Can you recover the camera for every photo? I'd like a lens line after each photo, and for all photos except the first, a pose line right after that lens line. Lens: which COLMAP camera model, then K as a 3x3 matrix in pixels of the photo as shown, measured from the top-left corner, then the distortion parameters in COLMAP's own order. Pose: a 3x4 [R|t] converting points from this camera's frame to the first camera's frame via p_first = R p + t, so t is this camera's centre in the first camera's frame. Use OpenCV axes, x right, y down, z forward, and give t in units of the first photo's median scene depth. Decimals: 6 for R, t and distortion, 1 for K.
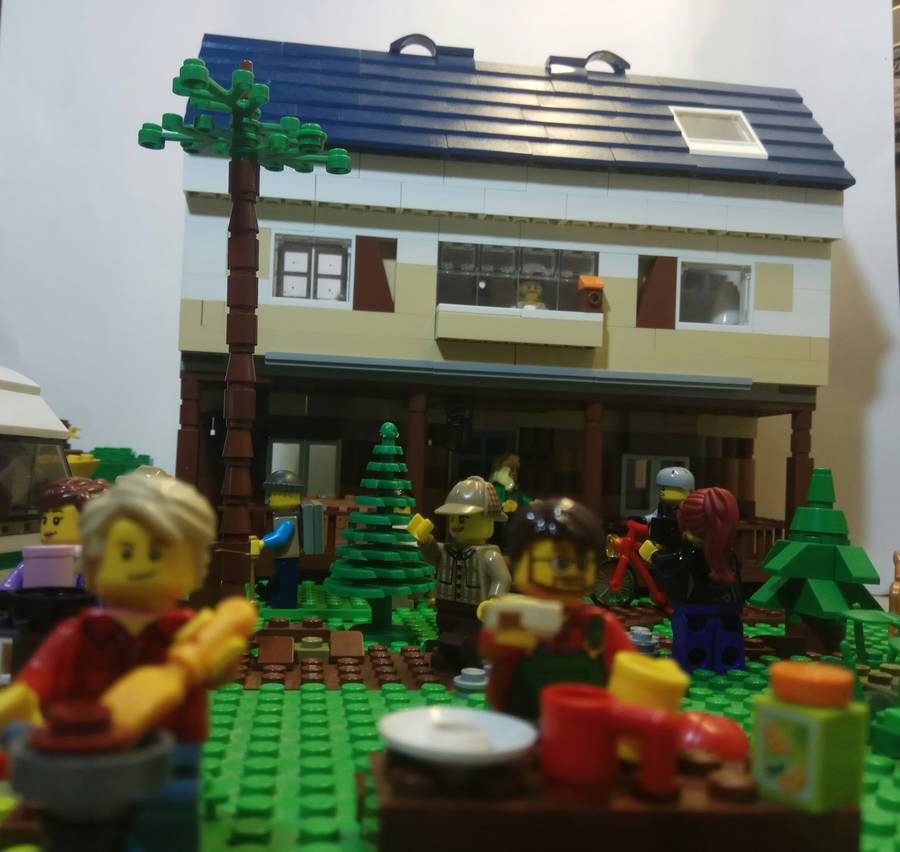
lens RADIAL K [[691.8, 0, 450.0], [0, 691.8, 426.0], [0, 0, 1]] dist [0.003072, -0.097933]
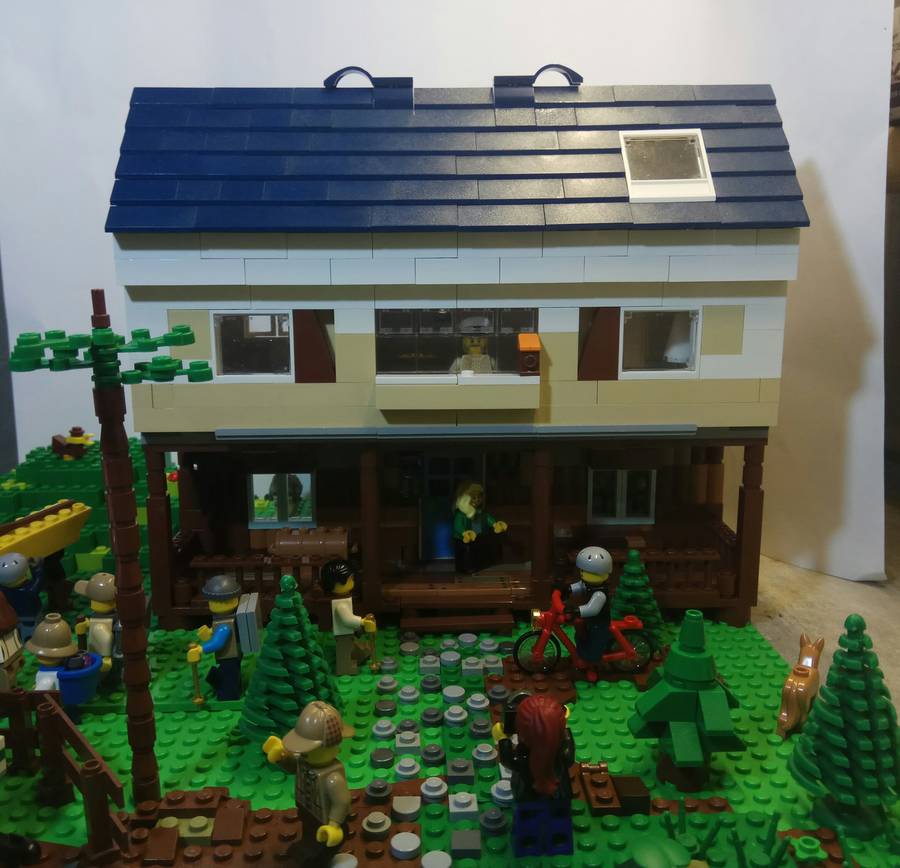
lens RADIAL K [[672.4, 0, 450.0], [0, 672.4, 434.0], [0, 0, 1]] dist [0.005947, -0.074575]
pose [[0.997006, -0.029946, -0.071288, 0.150803], [0.041513, 0.985123, 0.166763, -0.236563], [0.065234, -0.169223, 0.983417, 0.012025]]
